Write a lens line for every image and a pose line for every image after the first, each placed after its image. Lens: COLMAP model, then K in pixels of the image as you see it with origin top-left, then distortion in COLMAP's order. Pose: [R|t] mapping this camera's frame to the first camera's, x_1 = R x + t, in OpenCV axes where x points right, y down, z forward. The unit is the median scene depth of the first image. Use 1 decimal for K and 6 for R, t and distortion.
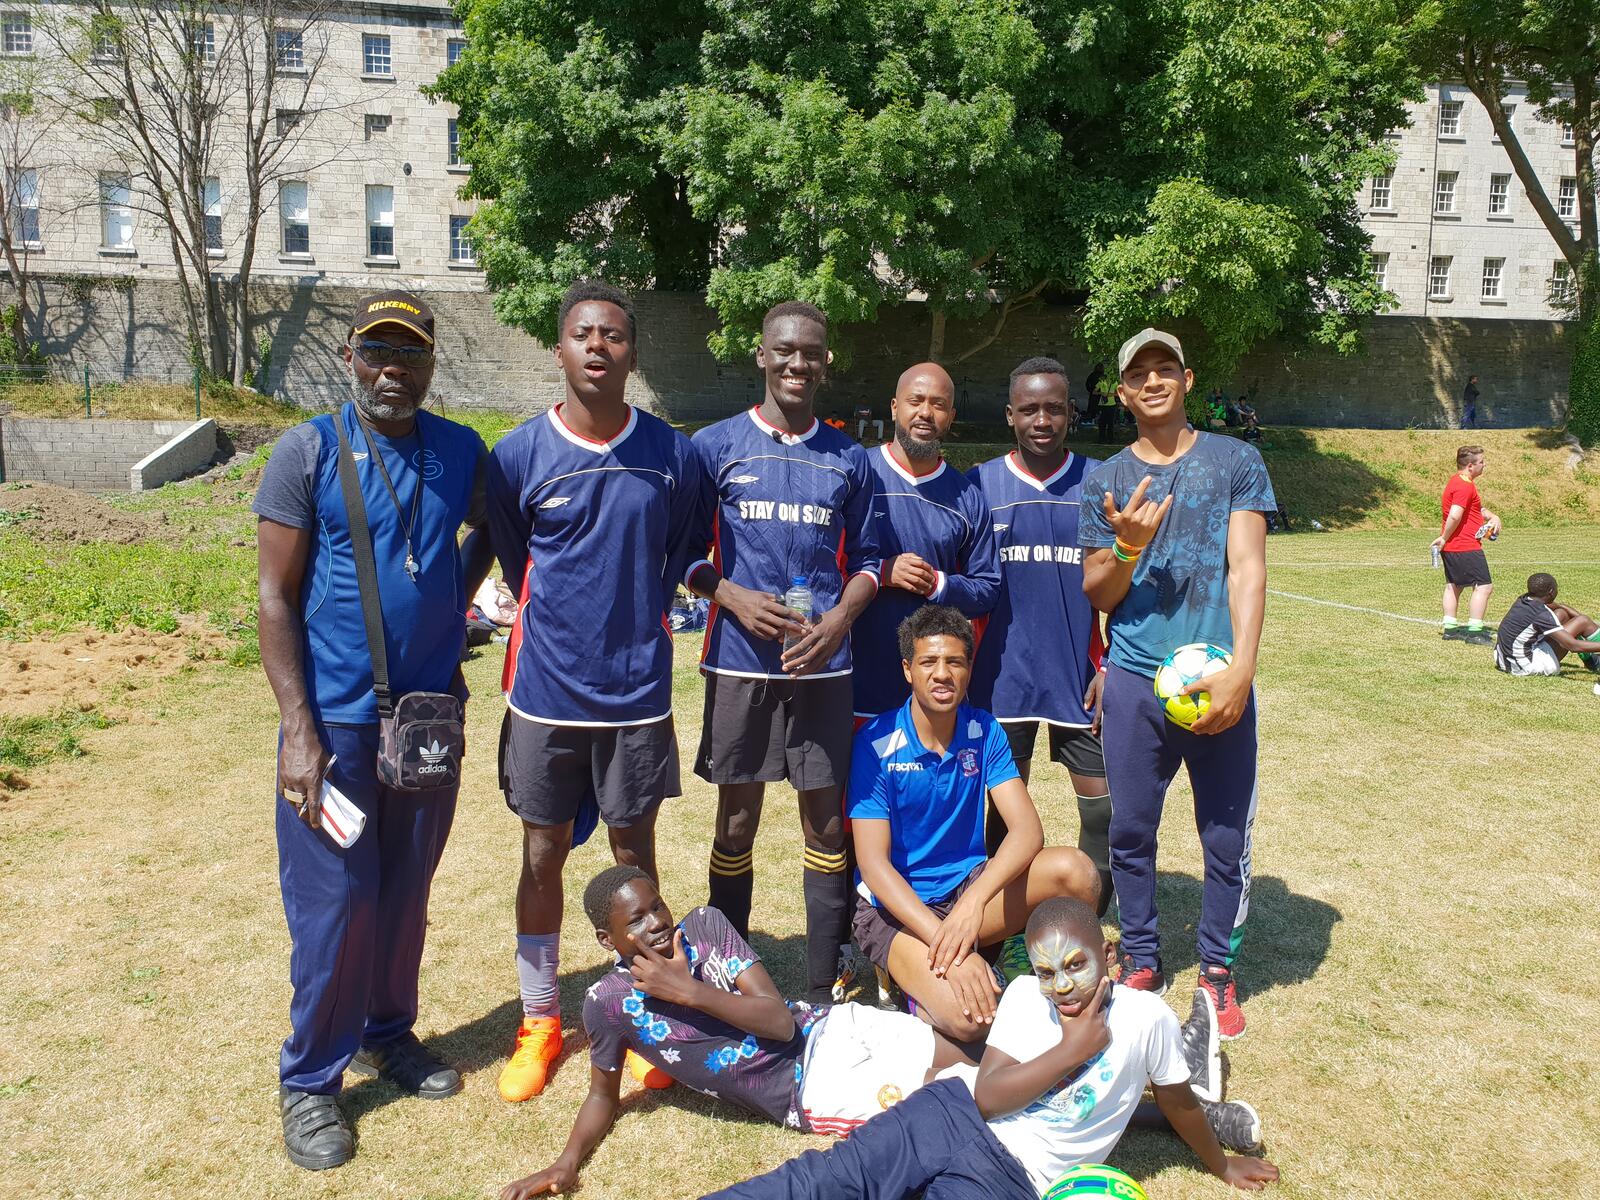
lens RADIAL K [[1249.8, 0, 800.0], [0, 1249.8, 600.0], [0, 0, 1]] dist [0.012094, 0.007301]
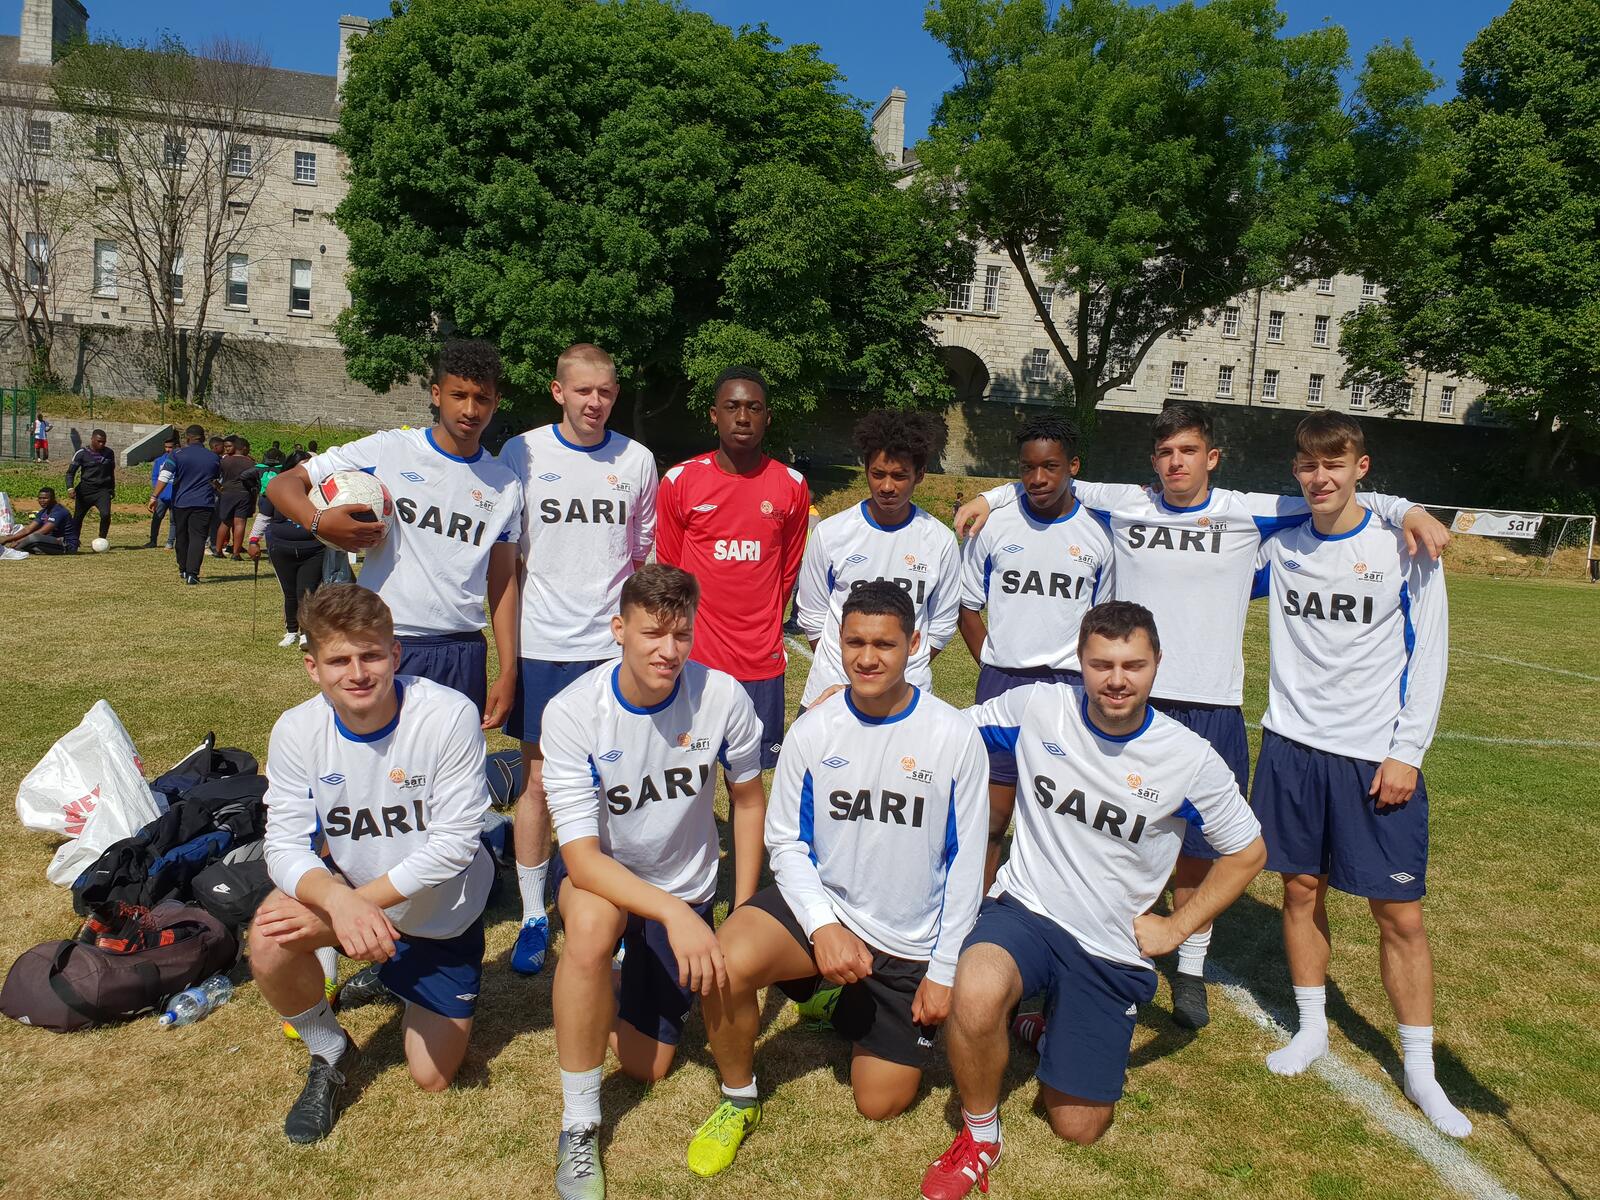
lens RADIAL K [[1249.8, 0, 800.0], [0, 1249.8, 600.0], [0, 0, 1]] dist [0.012094, 0.007301]
pose [[0.997585, 0.053549, 0.044227, 0.320920], [-0.052472, 0.998305, -0.025158, 0.091377], [-0.045500, 0.022777, 0.998705, -0.740455]]
